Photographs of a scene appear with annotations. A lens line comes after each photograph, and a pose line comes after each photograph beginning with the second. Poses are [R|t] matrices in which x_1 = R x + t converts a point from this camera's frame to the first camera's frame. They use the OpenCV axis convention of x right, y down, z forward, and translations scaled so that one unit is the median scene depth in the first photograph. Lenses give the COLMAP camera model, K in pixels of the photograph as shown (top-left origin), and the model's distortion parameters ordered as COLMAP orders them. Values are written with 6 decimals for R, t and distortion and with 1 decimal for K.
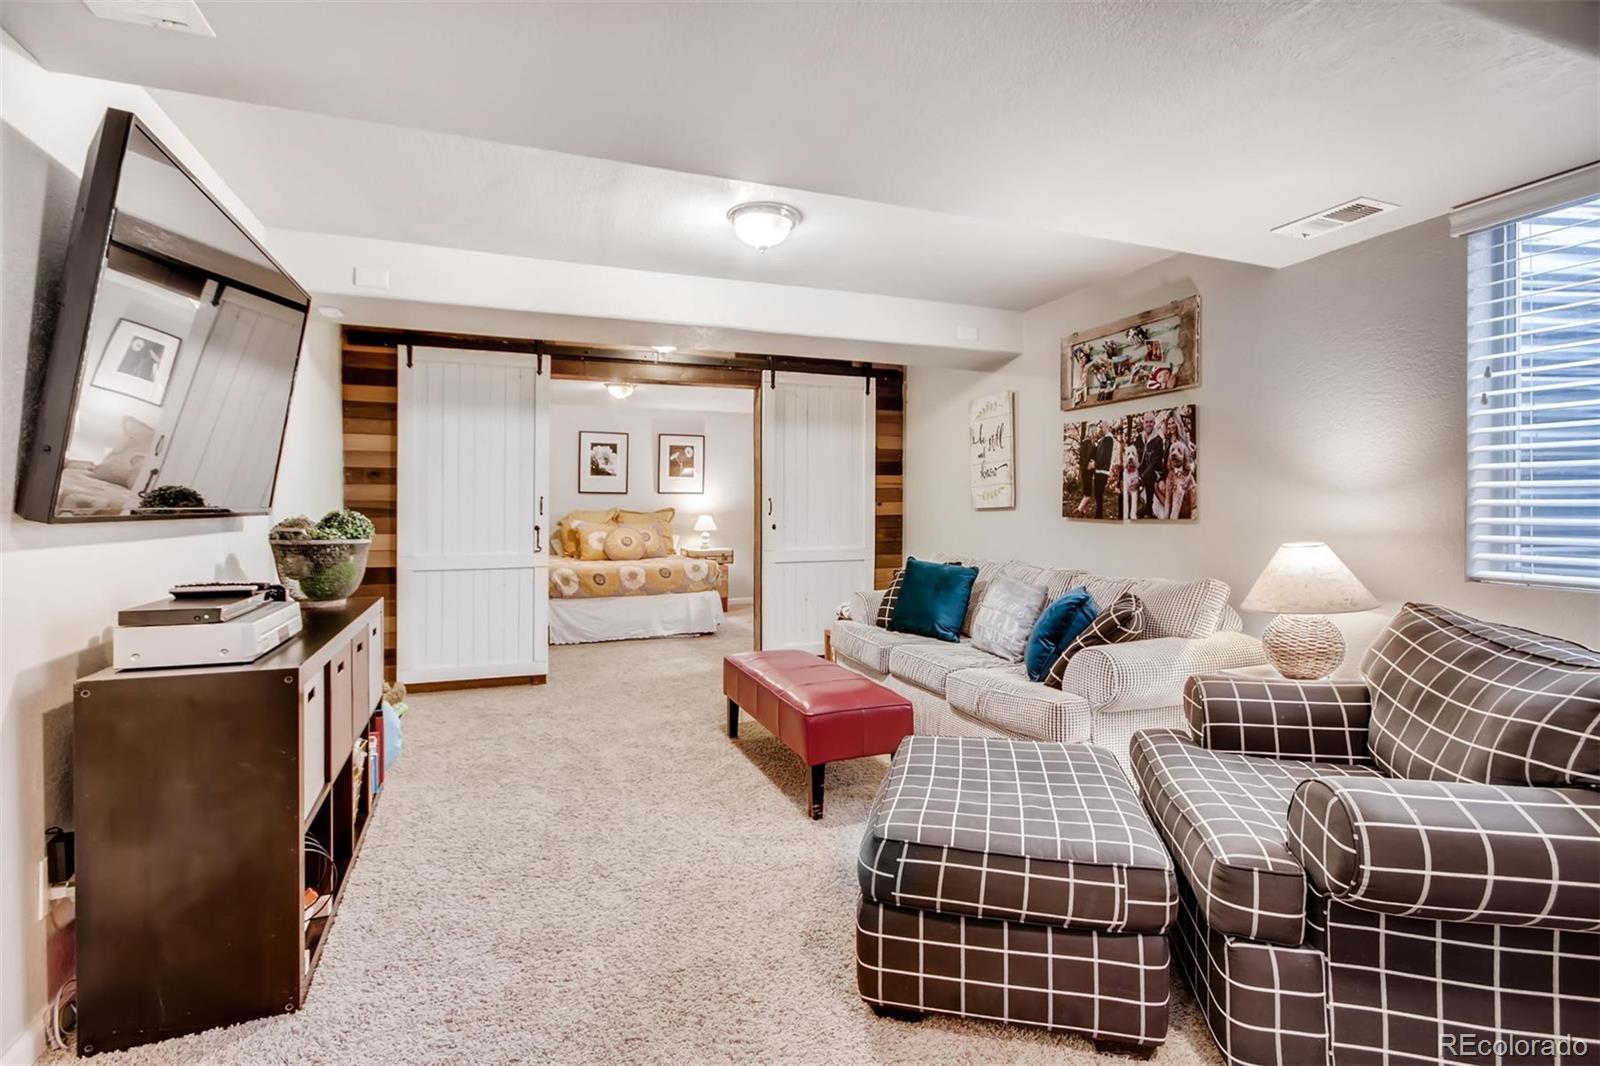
lens RADIAL K [[761.8, 0, 802.0], [0, 761.8, 520.9], [0, 0, 1]] dist [-0.010150, 0.003836]
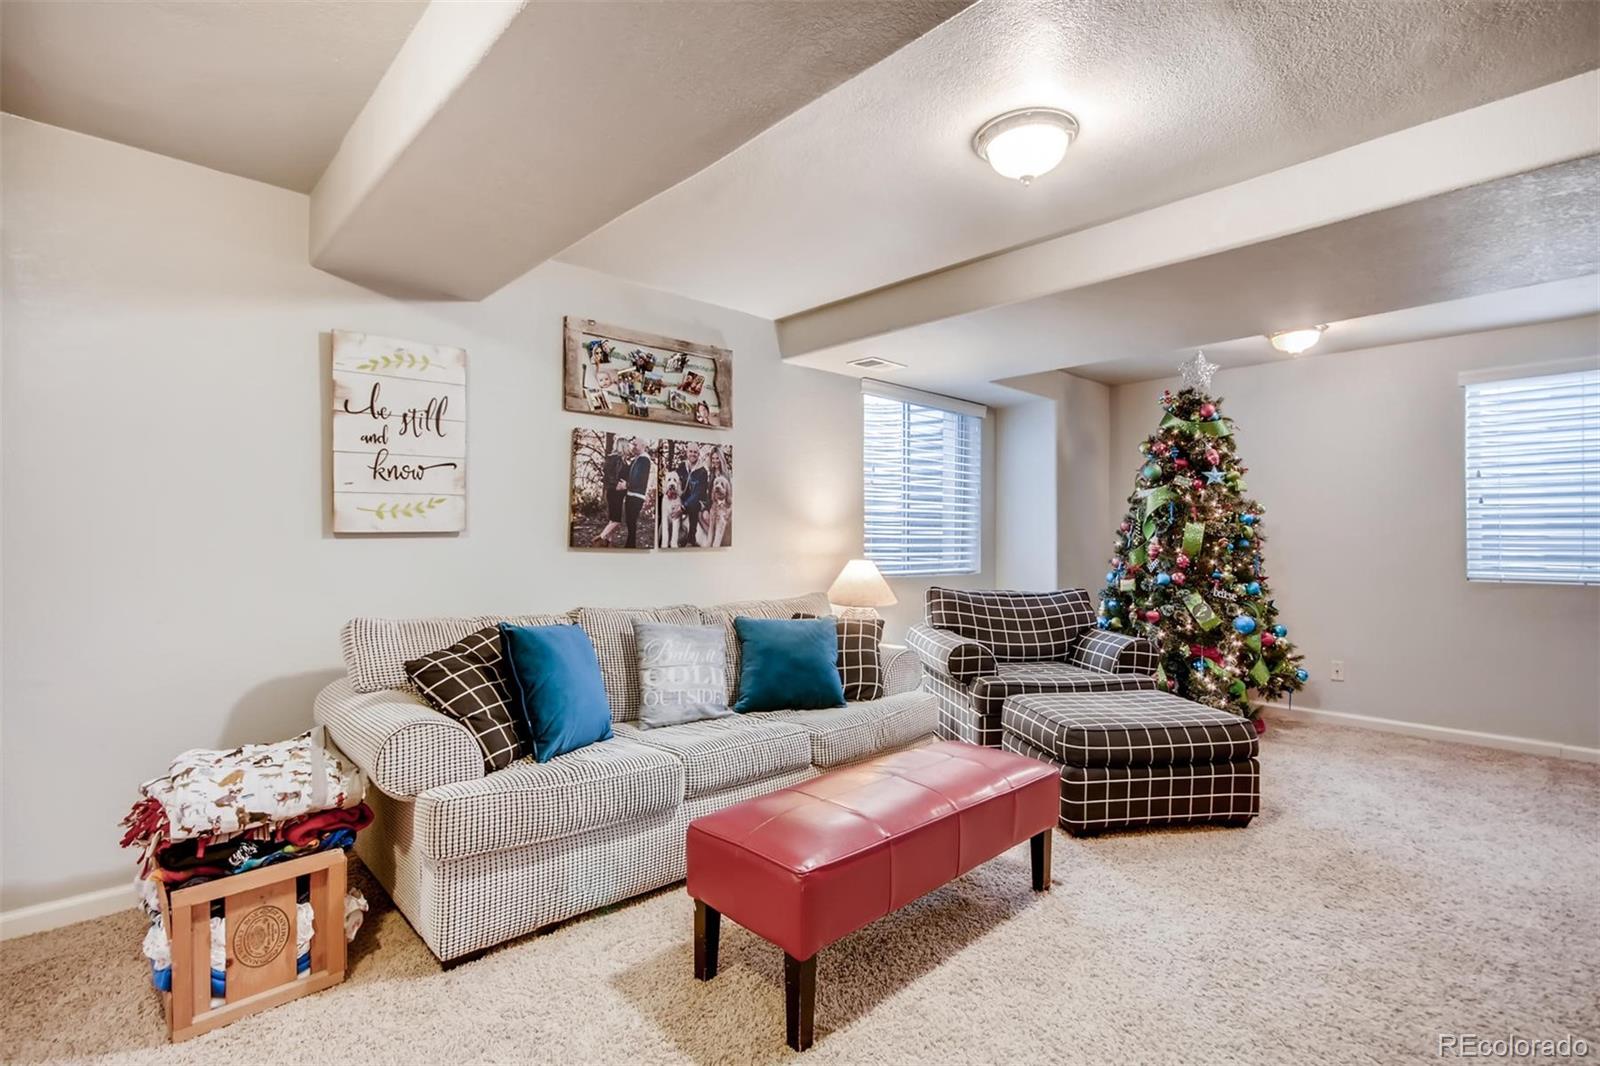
lens RADIAL K [[761.8, 0, 798.3], [0, 761.8, 533.8], [0, 0, 1]] dist [-0.010150, 0.003836]
pose [[-0.379595, 0.011001, 0.925087, -0.522856], [0.012894, 0.999895, -0.006600, -0.011476], [-0.925063, 0.009422, -0.379697, 1.219597]]
